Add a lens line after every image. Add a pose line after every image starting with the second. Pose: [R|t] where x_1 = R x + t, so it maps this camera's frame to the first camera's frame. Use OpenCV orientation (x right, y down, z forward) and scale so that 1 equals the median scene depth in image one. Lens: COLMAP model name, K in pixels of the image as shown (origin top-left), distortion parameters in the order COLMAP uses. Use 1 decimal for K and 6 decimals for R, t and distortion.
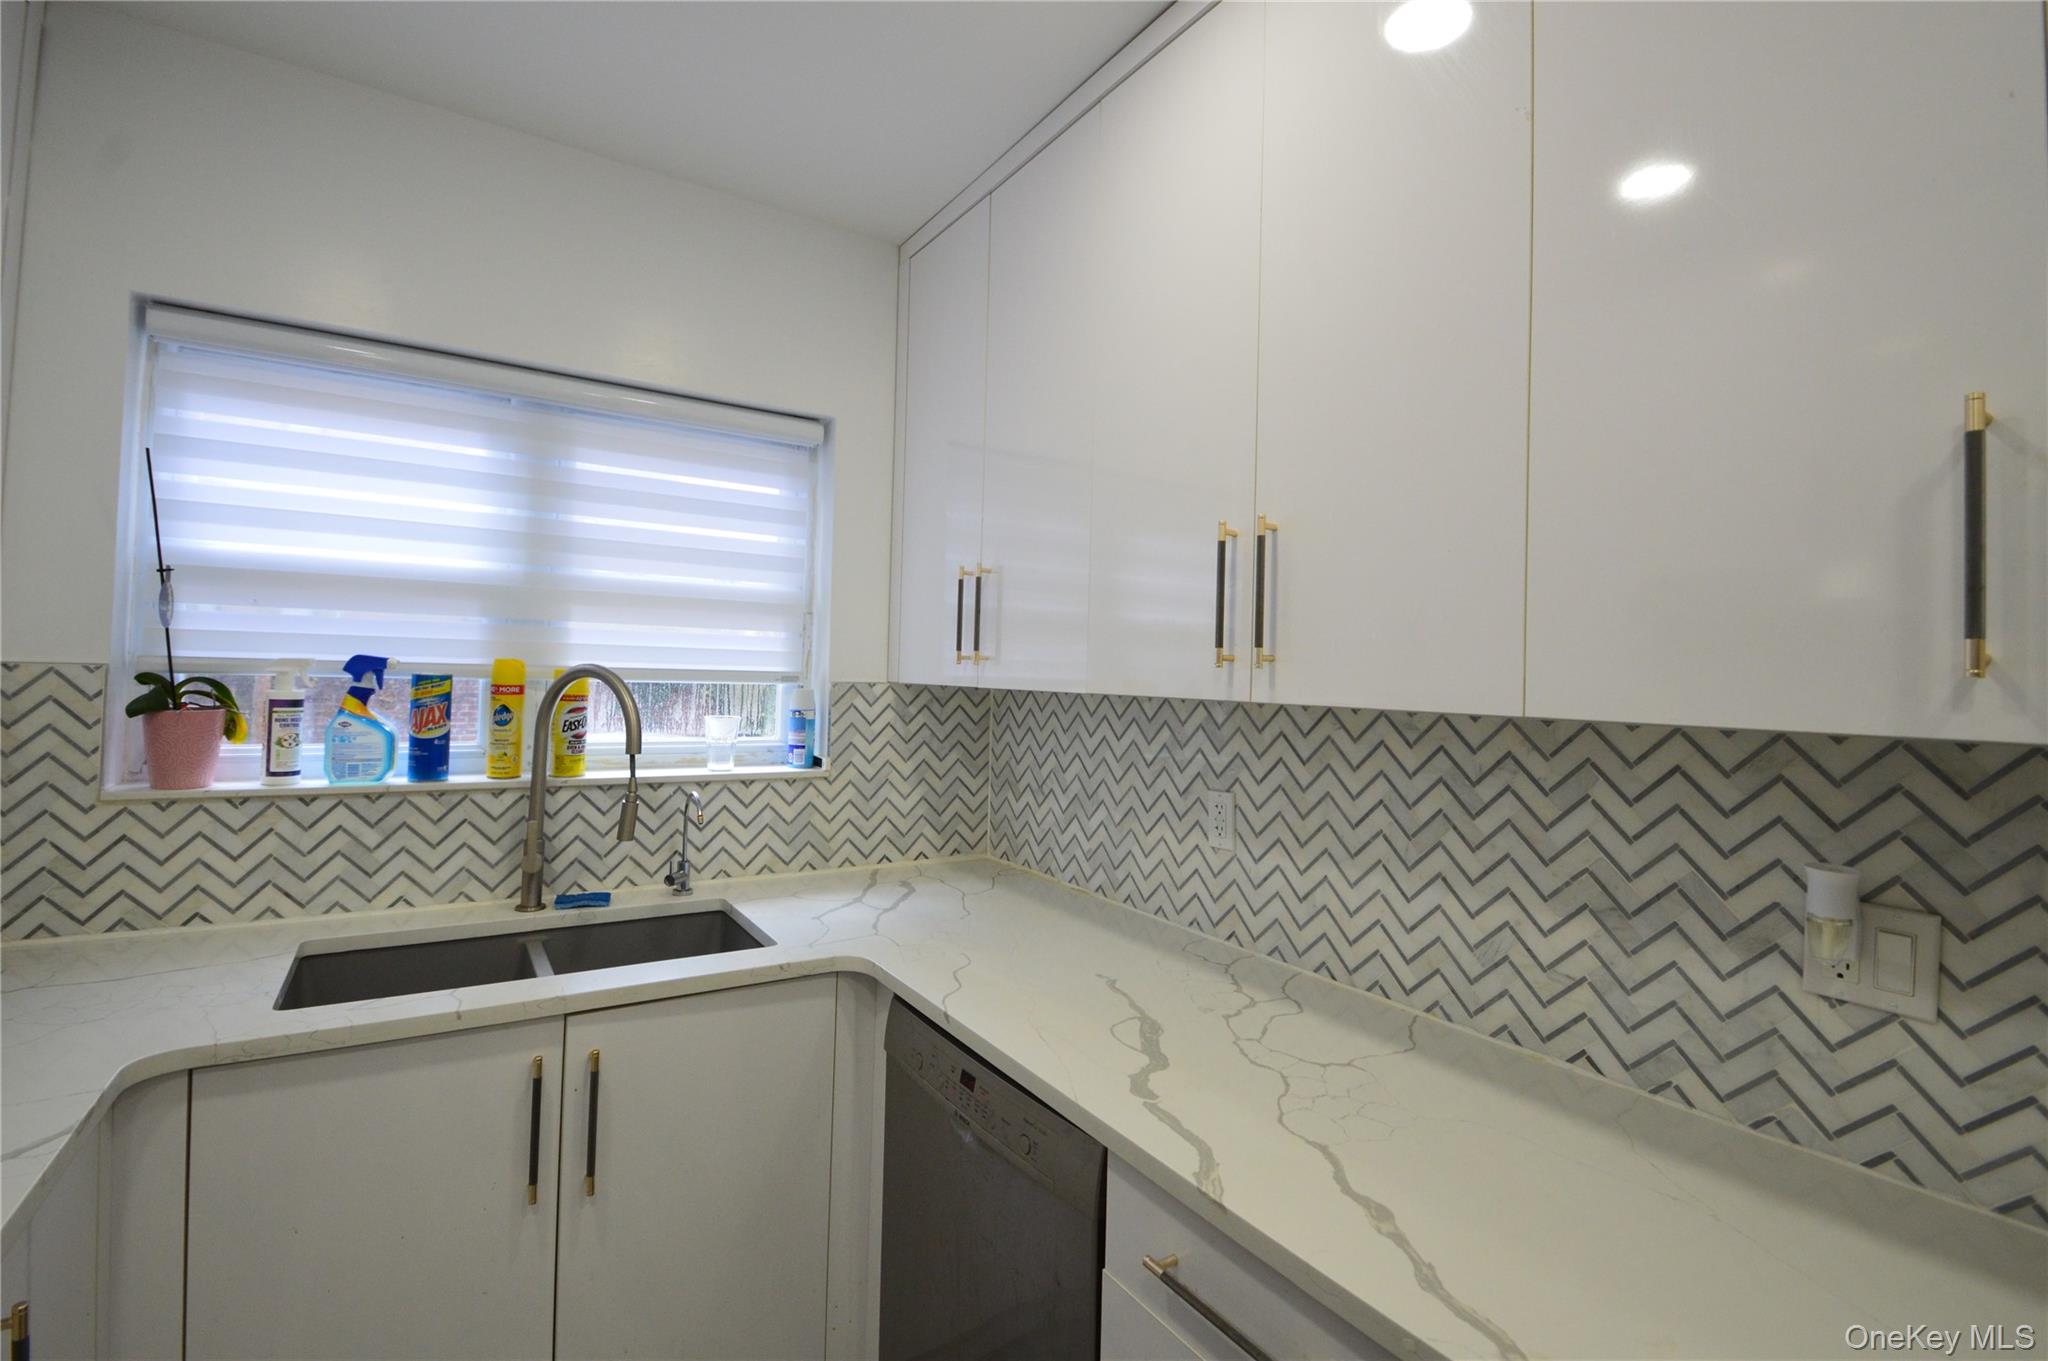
lens RADIAL K [[921.0, 0, 1009.9], [0, 921.0, 652.6], [0, 0, 1]] dist [0.024862, -0.024703]
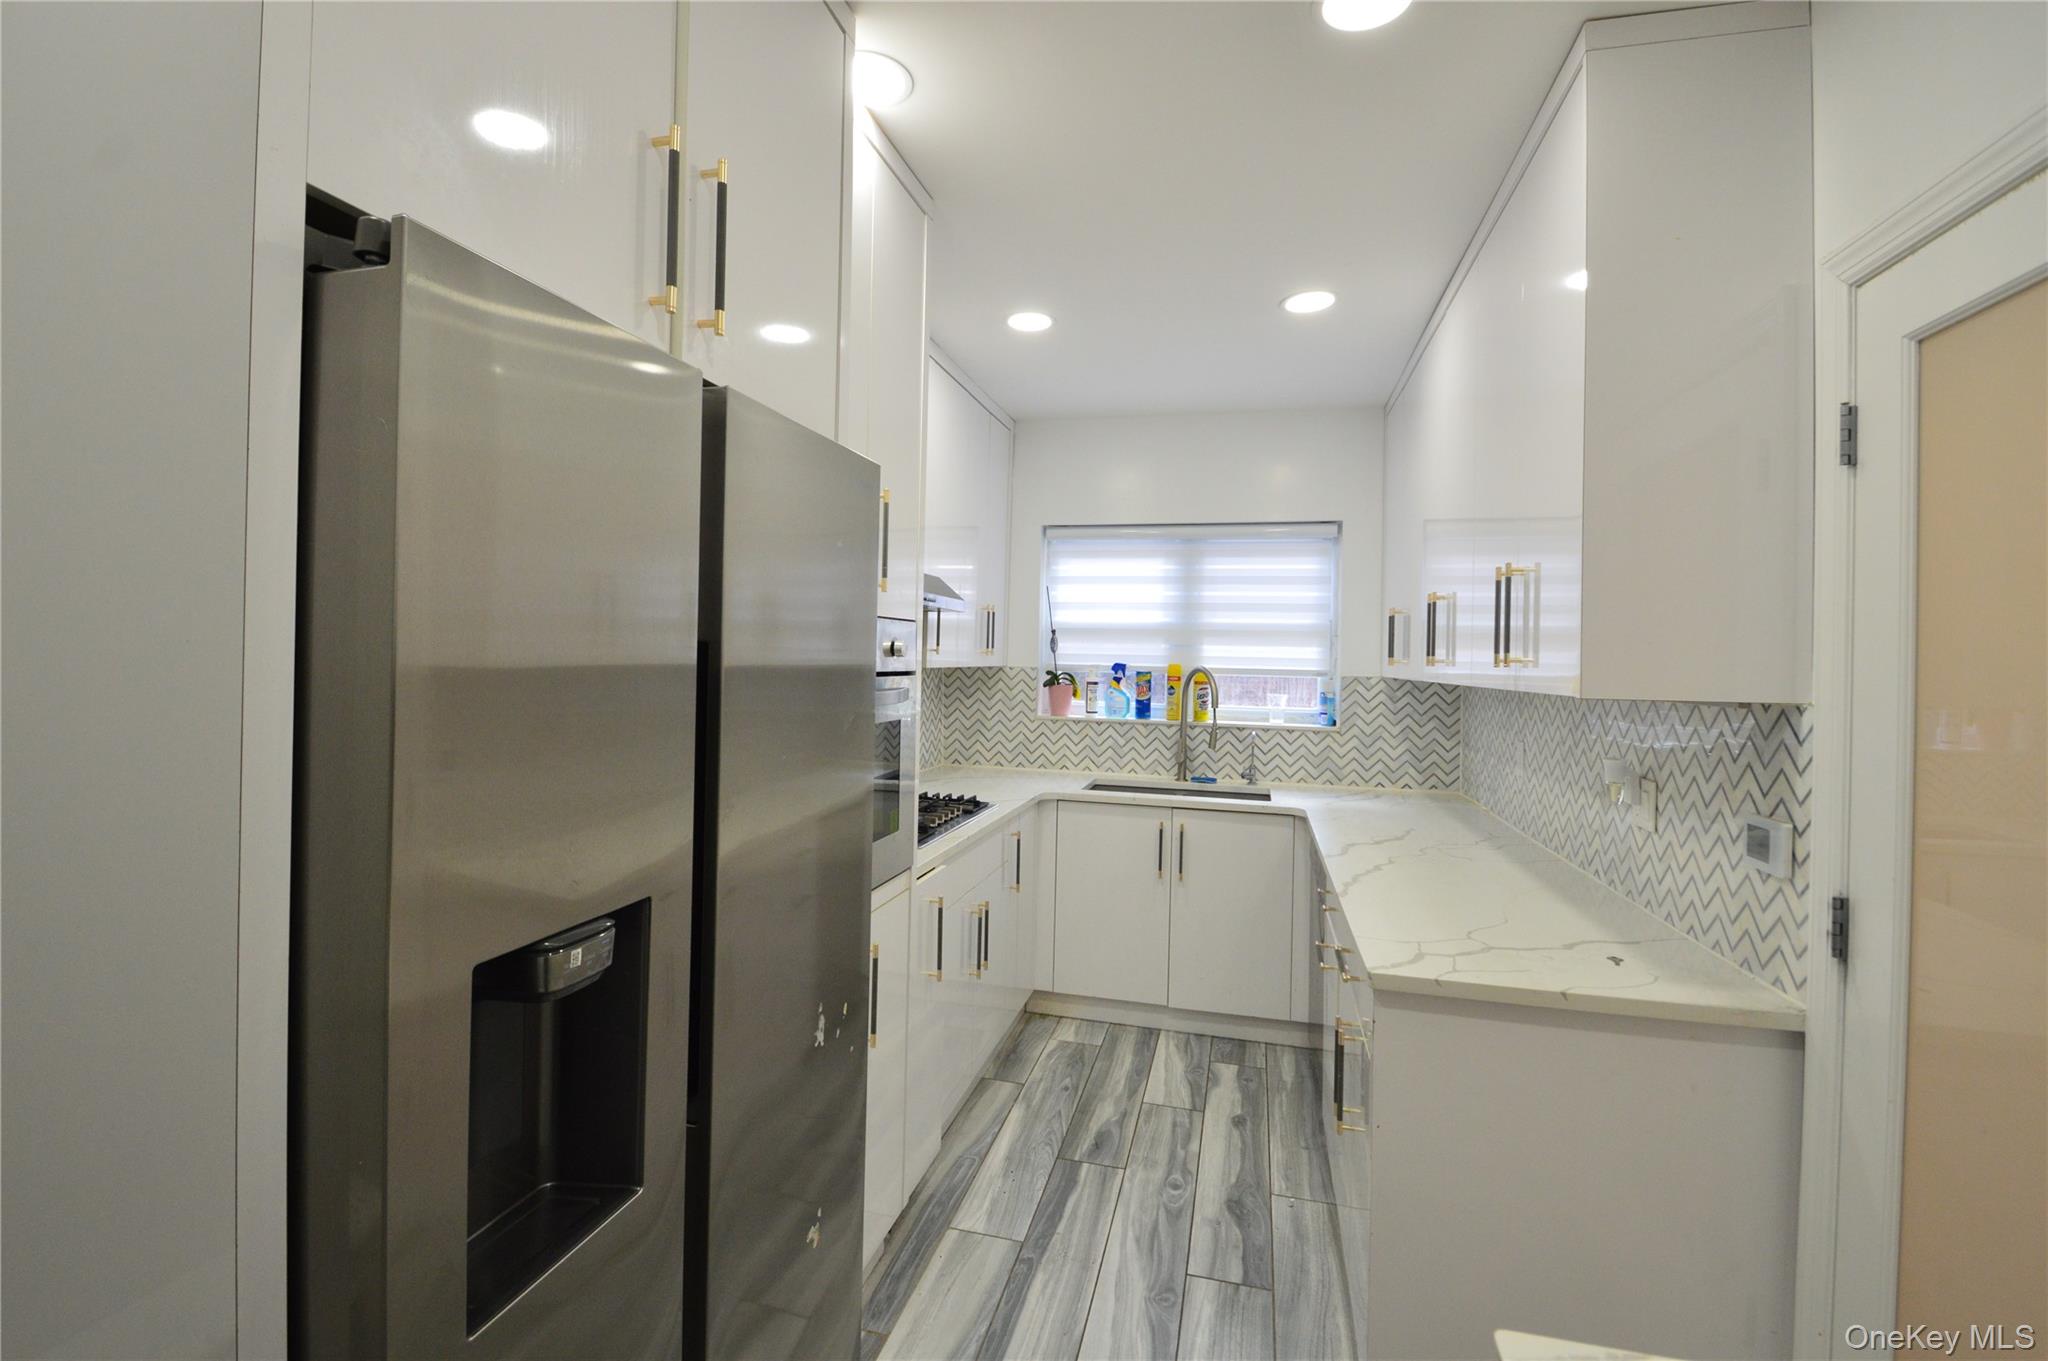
lens RADIAL K [[921.0, 0, 1009.9], [0, 921.0, 652.6], [0, 0, 1]] dist [0.024862, -0.024703]
pose [[0.686395, -0.017876, -0.727009, 0.742742], [0.013728, 0.999838, -0.011624, -0.000072], [0.727099, -0.002002, 0.686530, -0.729480]]
